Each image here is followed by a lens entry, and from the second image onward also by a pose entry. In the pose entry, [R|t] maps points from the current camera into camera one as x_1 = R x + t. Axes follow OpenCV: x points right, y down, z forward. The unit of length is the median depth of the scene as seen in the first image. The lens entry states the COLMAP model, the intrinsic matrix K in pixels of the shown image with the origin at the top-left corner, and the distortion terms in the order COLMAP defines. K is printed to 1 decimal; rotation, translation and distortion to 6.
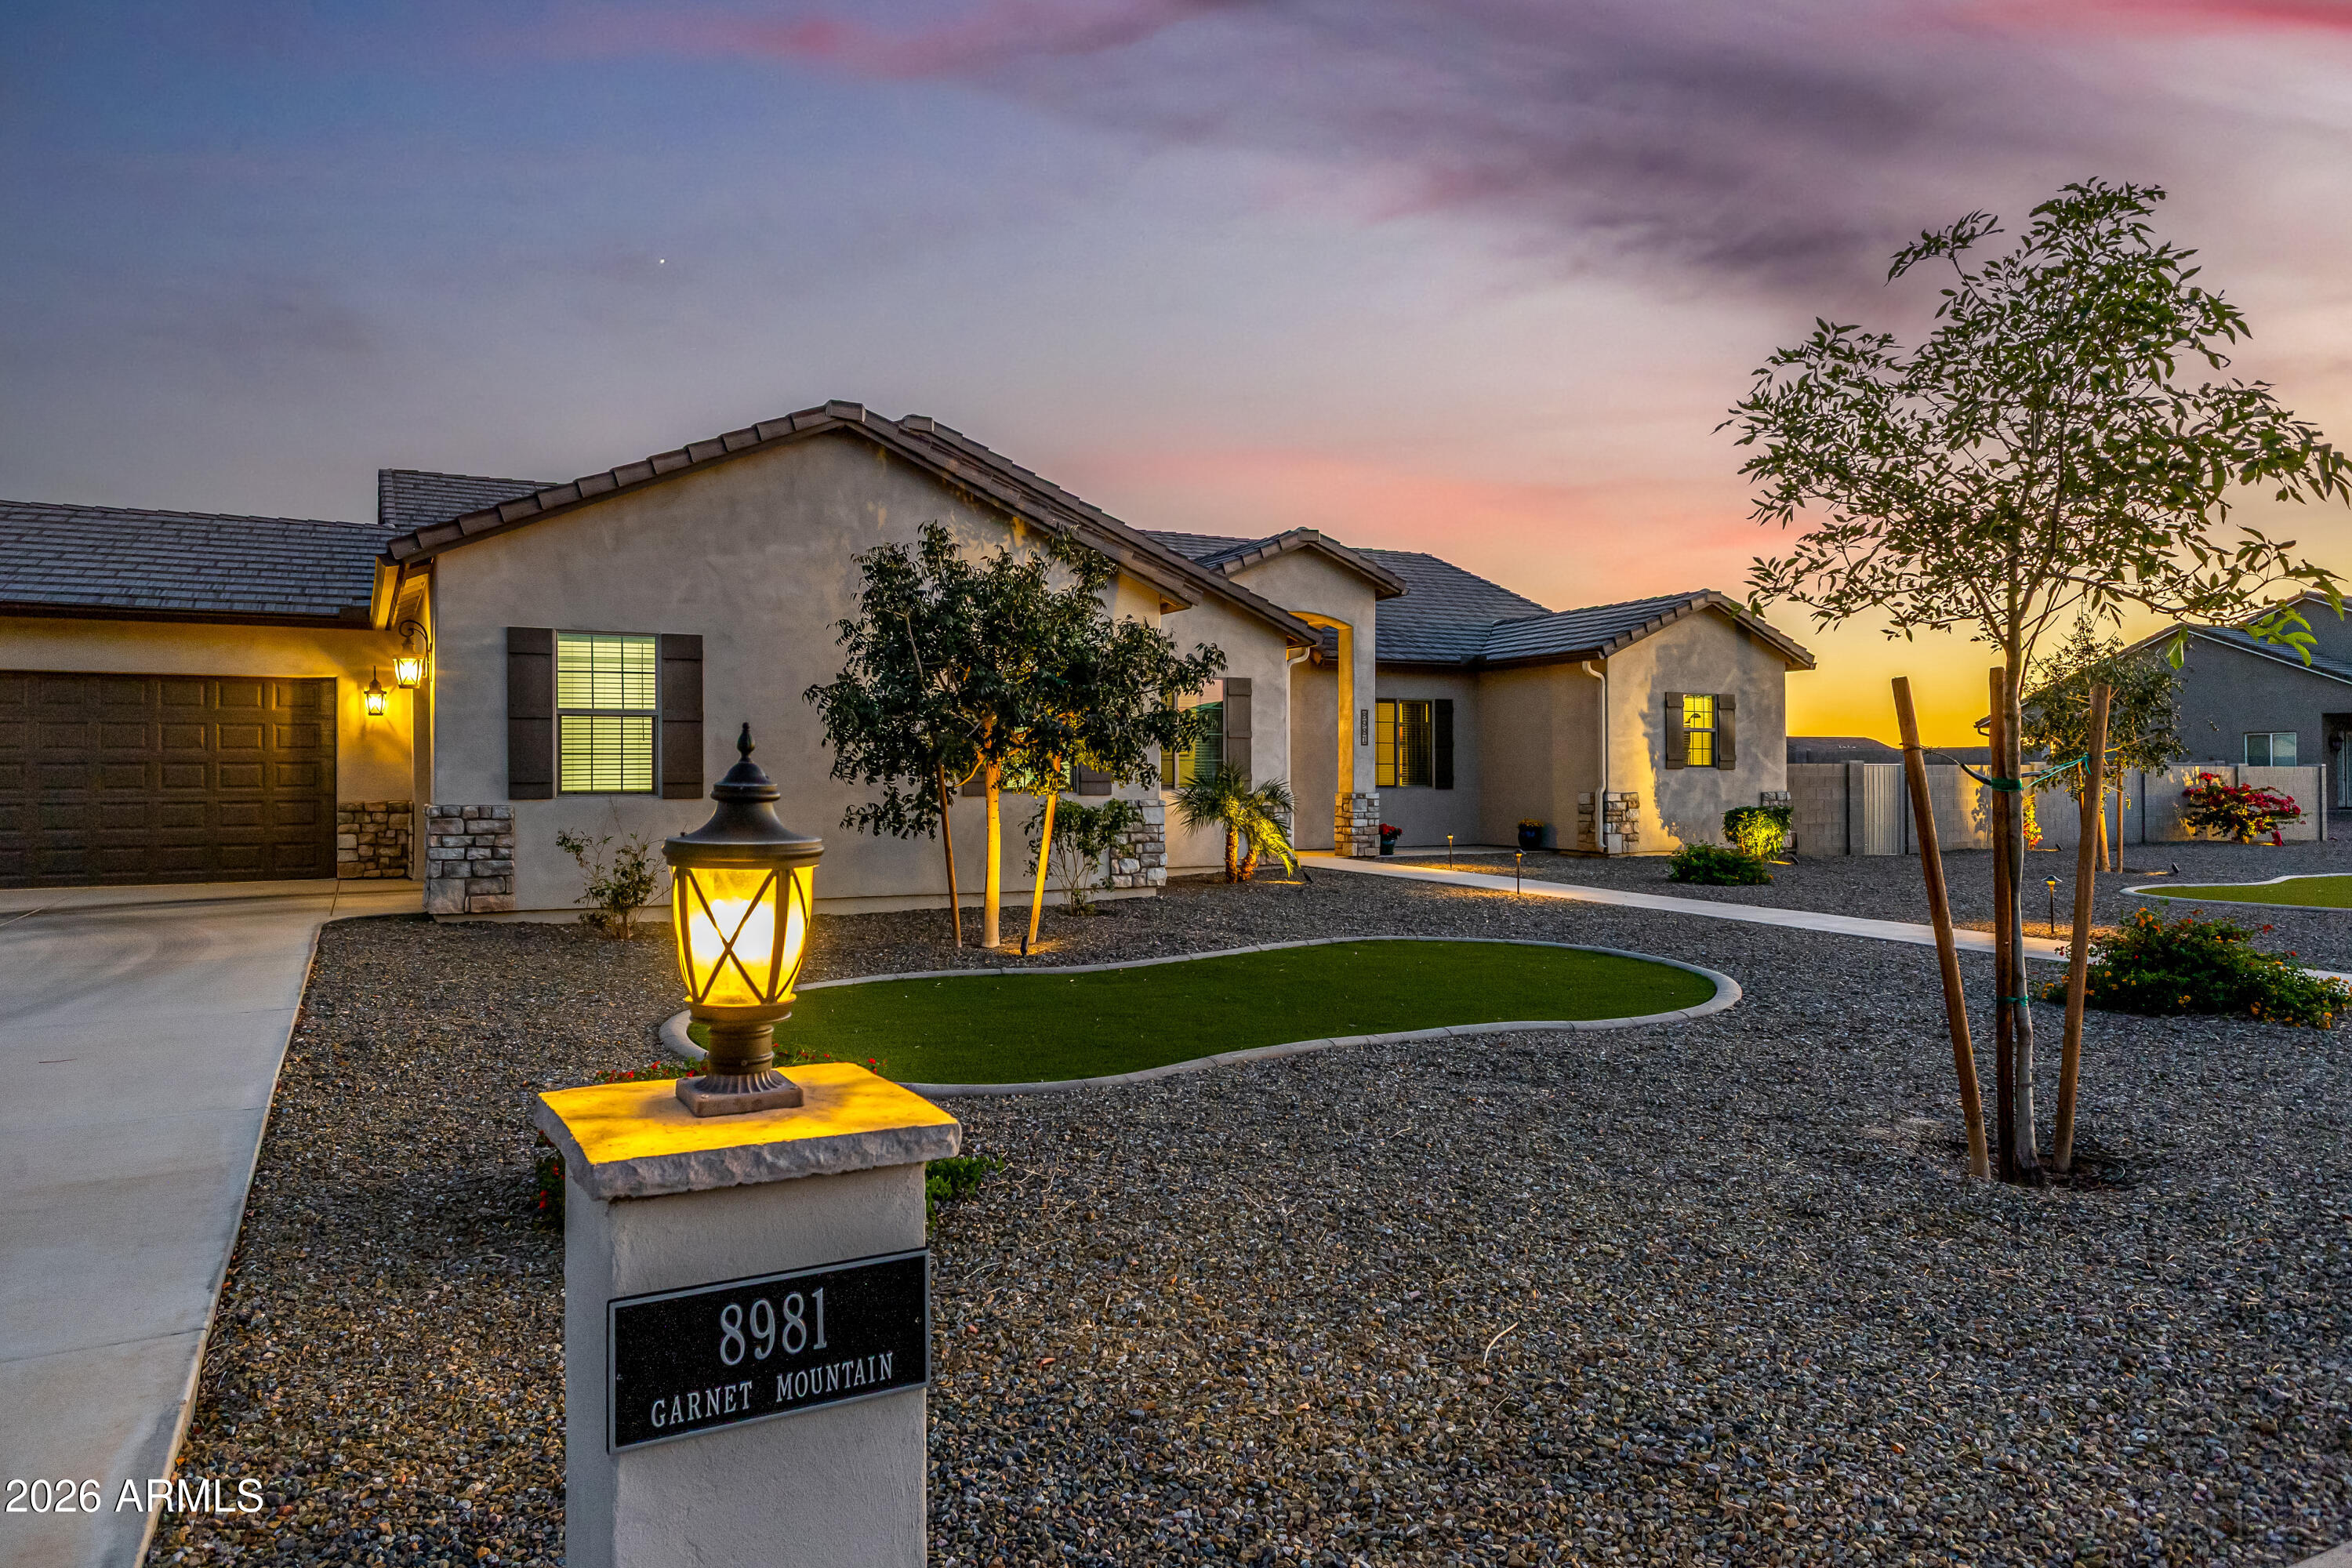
lens RADIAL K [[1519.4, 0, 1178.7], [0, 1519.4, 766.8], [0, 0, 1]] dist [0.007806, 0.000799]
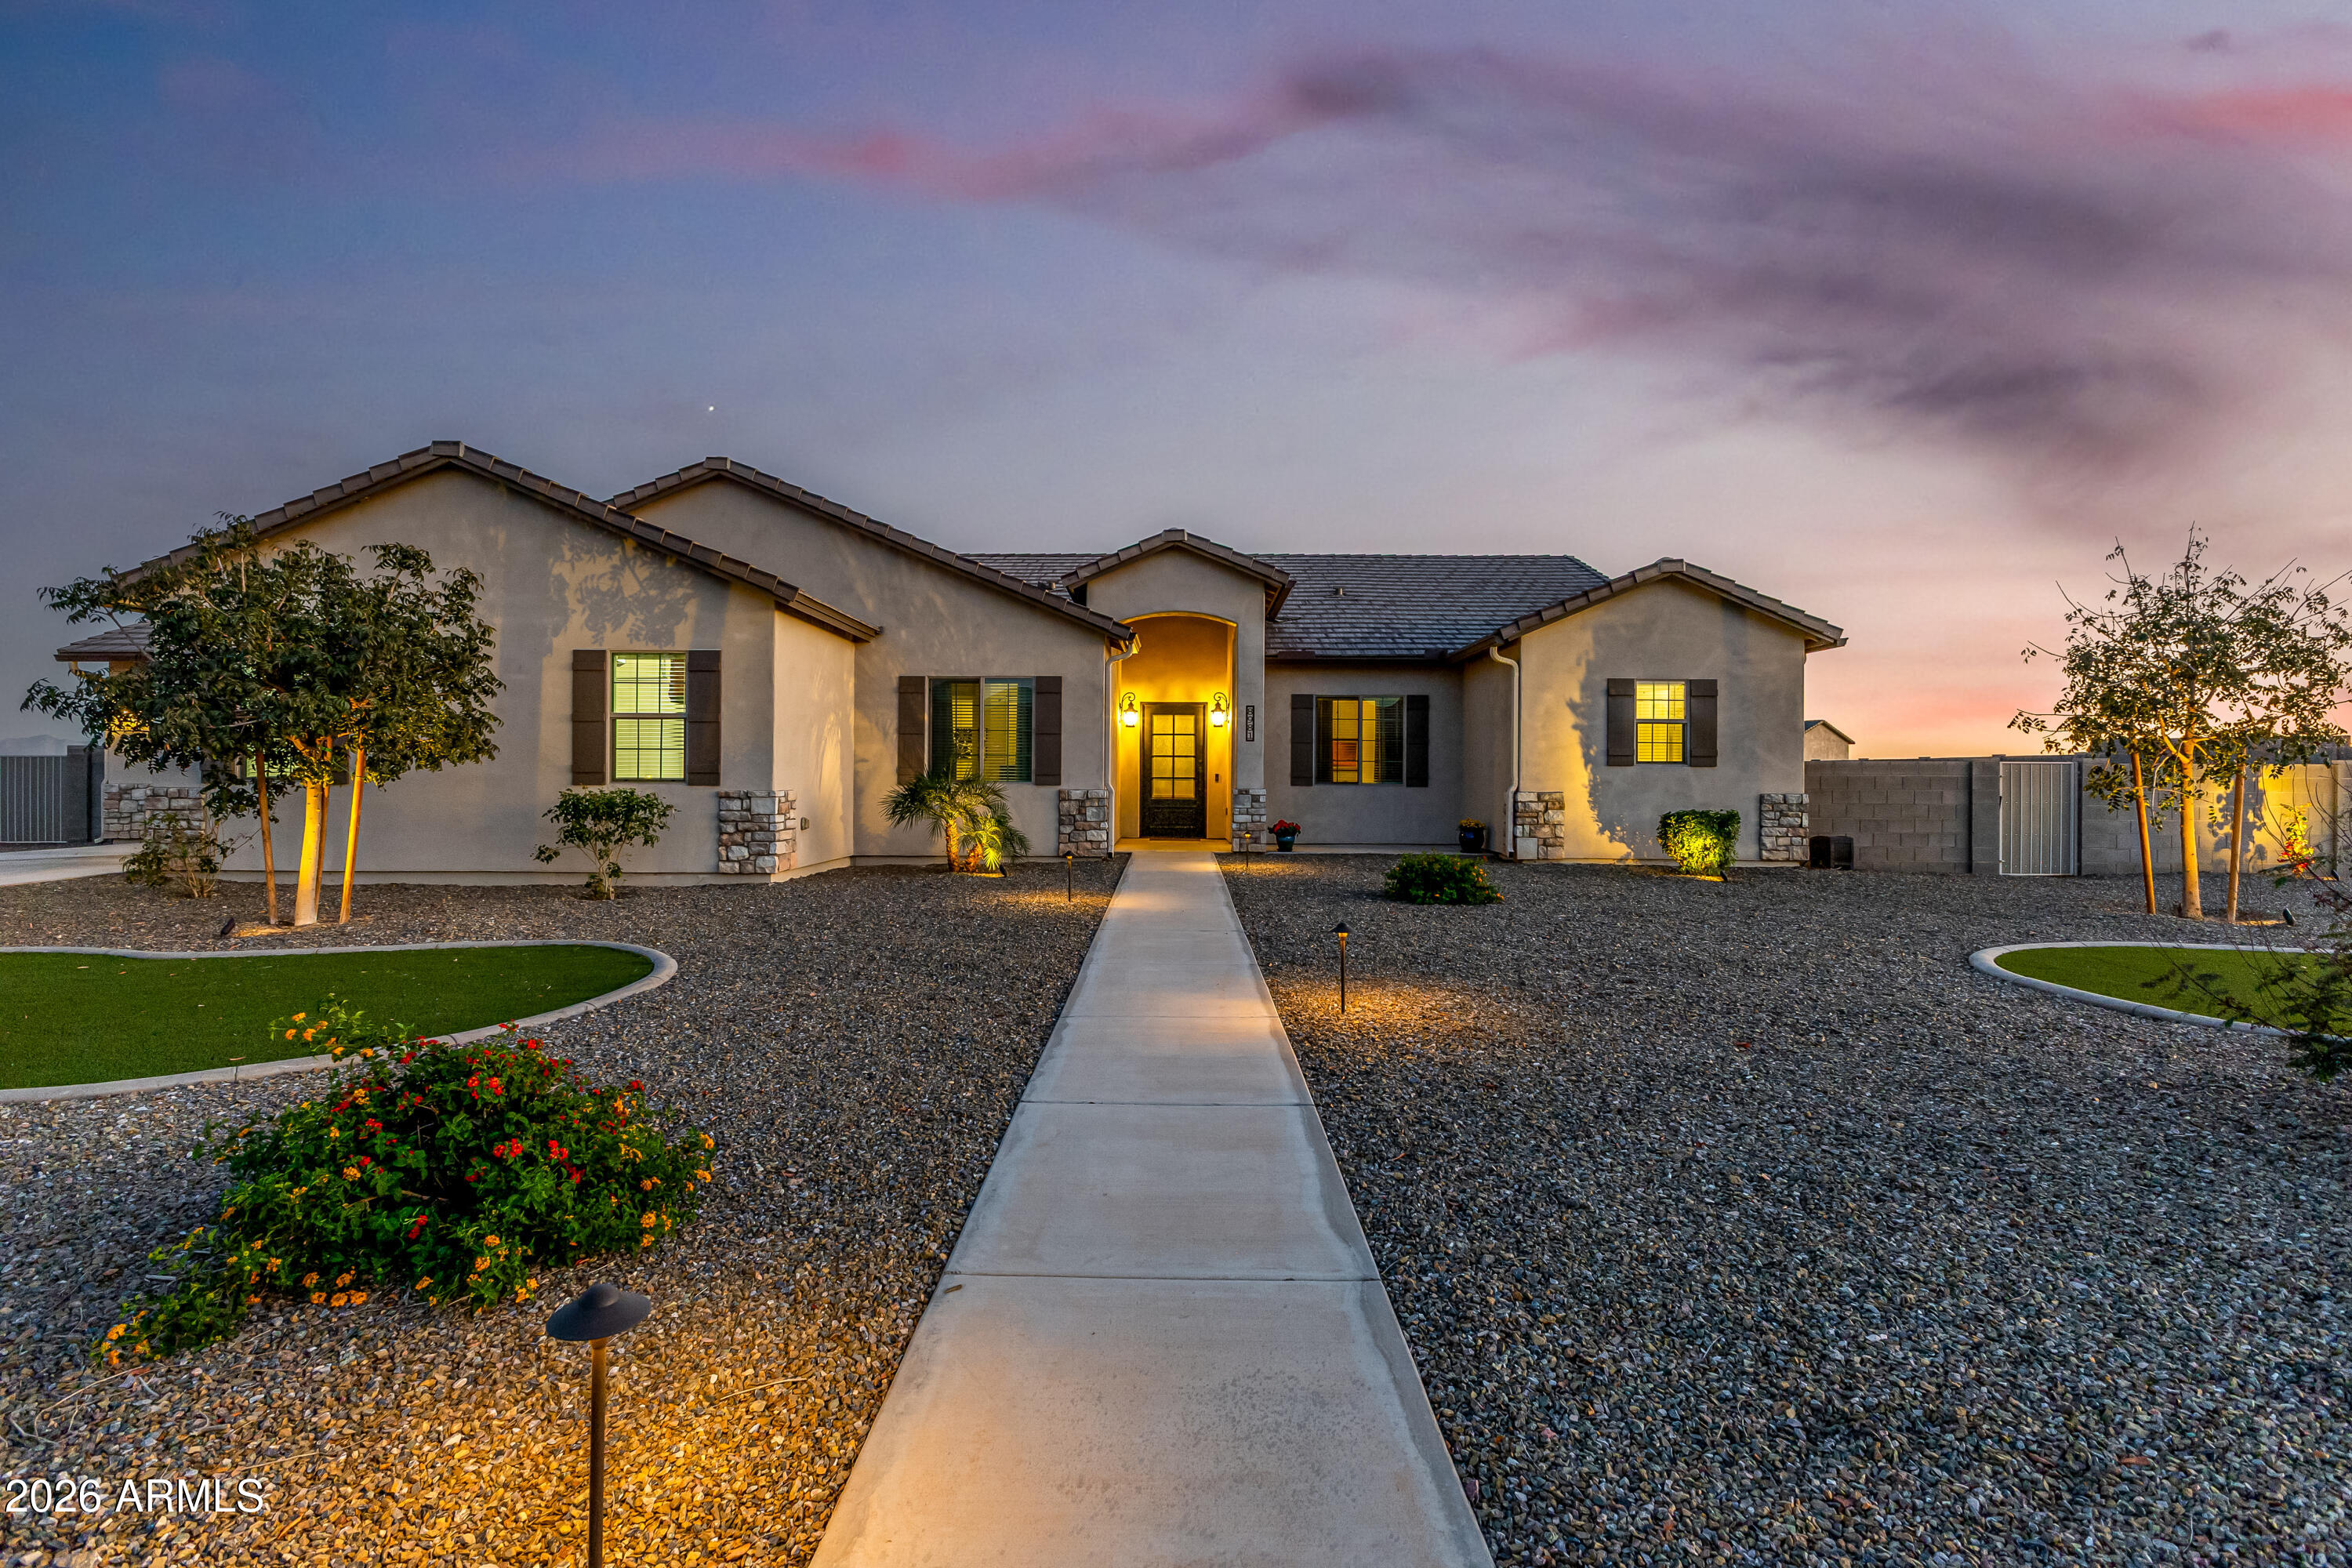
lens RADIAL K [[1120.0, 0, 1174.1], [0, 1120.0, 774.0], [0, 0, 1]] dist [0.006469, 0.001954]
pose [[0.881012, 0.004441, -0.473073, 0.424677], [-0.002999, 0.999988, 0.003802, 0.004642], [0.473084, -0.001931, 0.881015, 0.322623]]
